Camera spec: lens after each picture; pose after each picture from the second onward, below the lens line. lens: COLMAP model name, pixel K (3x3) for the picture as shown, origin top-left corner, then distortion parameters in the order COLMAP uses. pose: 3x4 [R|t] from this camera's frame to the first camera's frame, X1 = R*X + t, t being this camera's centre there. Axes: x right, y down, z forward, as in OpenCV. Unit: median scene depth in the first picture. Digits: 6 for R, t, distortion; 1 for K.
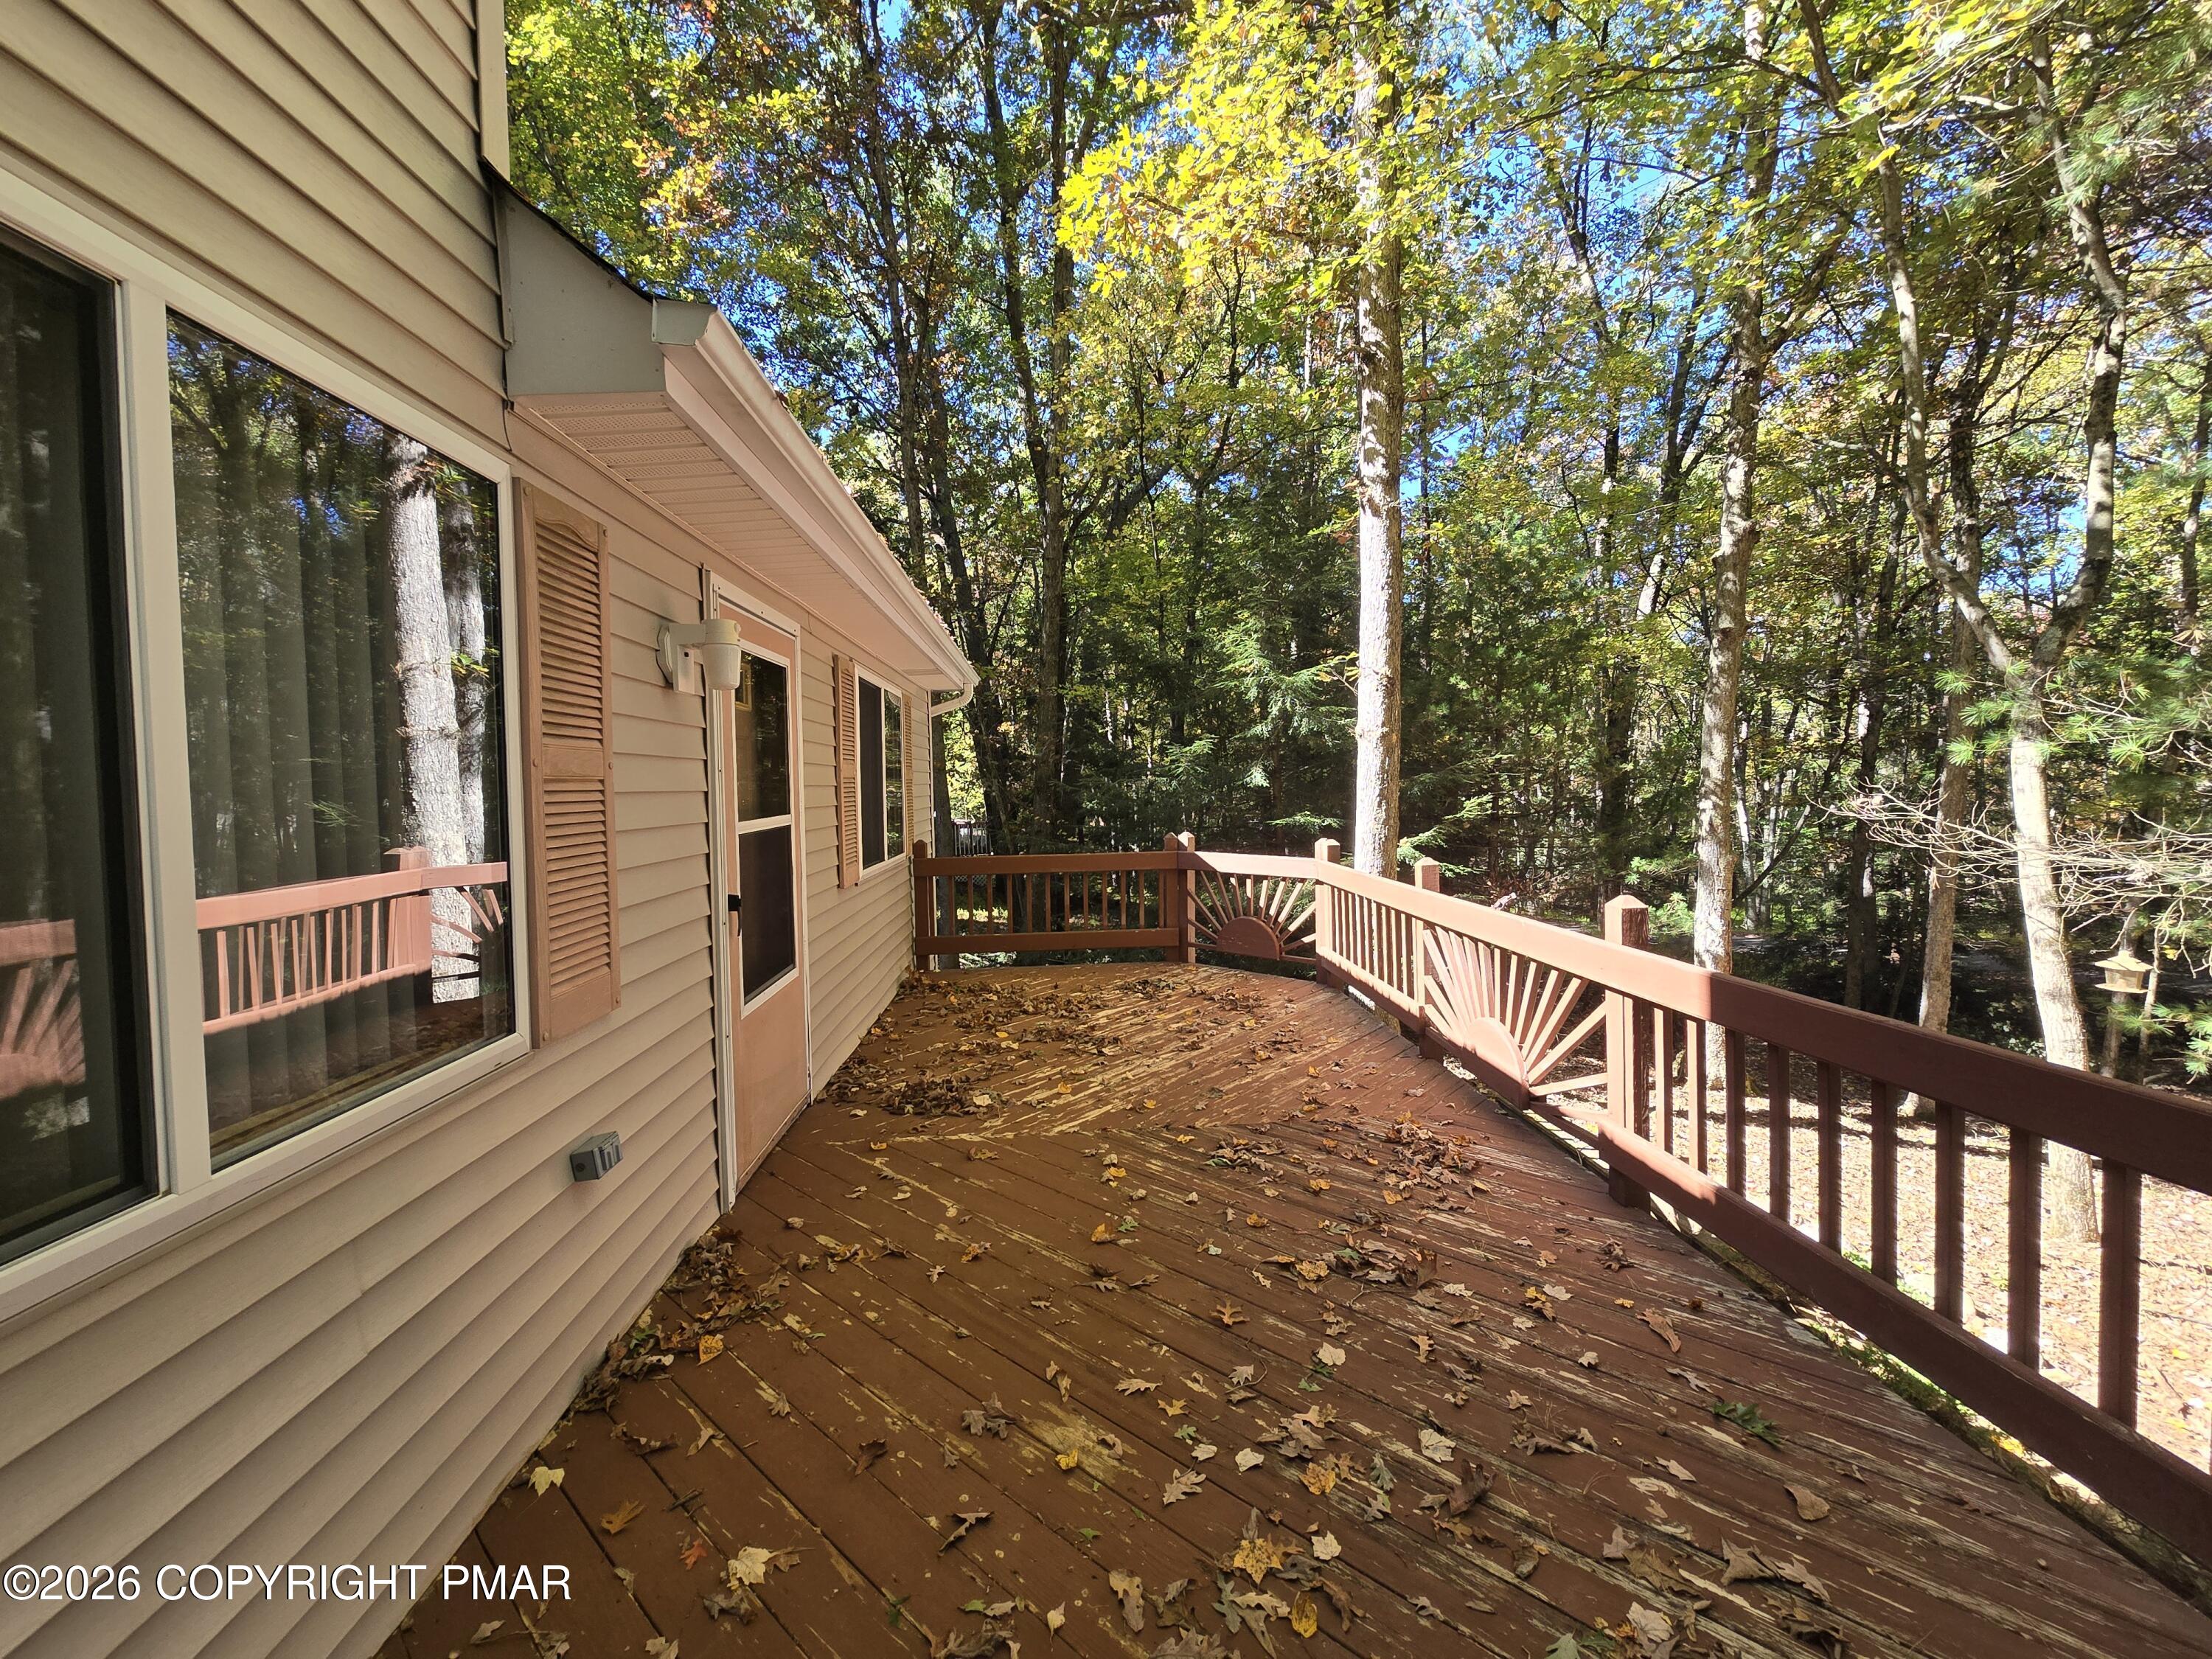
lens RADIAL K [[902.2, 0, 1104.0], [0, 902.2, 809.0], [0, 0, 1]] dist [-0.006020, 0.001631]
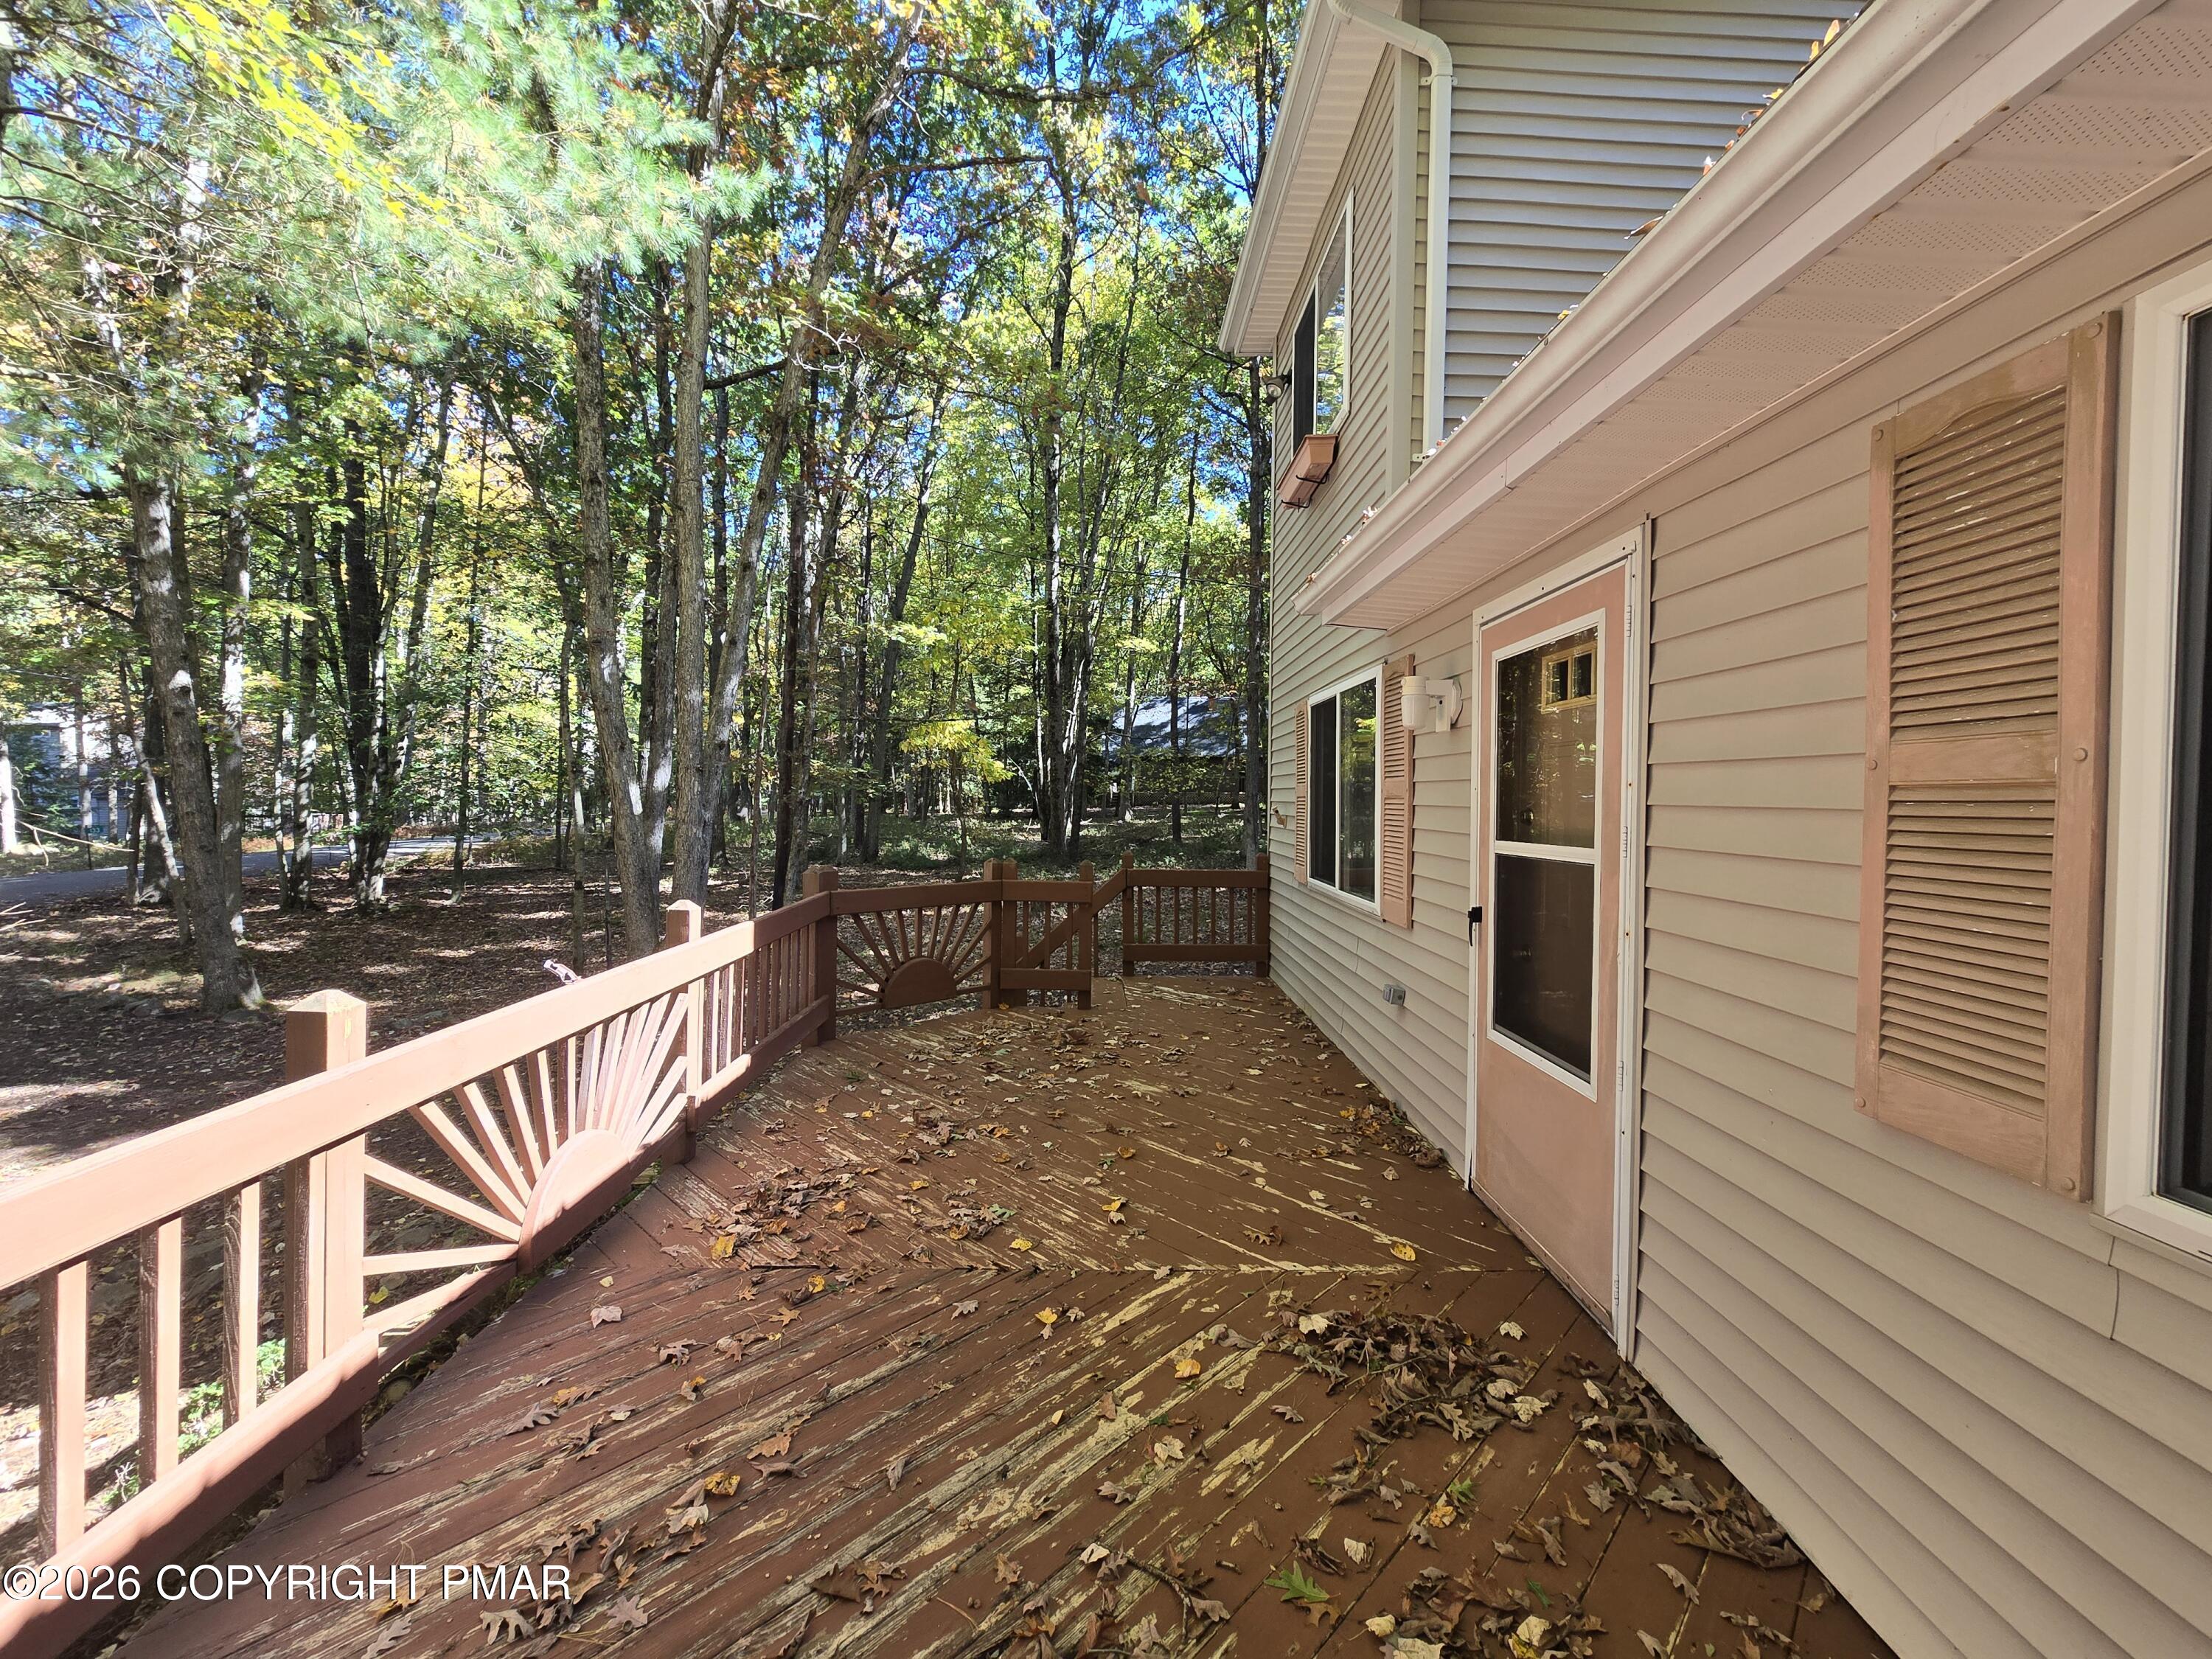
lens RADIAL K [[902.2, 0, 1109.1], [0, 902.2, 824.0], [0, 0, 1]] dist [-0.006020, 0.001631]
pose [[-0.999137, 0.012722, 0.039548, -0.029231], [0.015239, 0.997832, 0.064023, -0.072295], [-0.038648, 0.064570, -0.997164, 2.029339]]
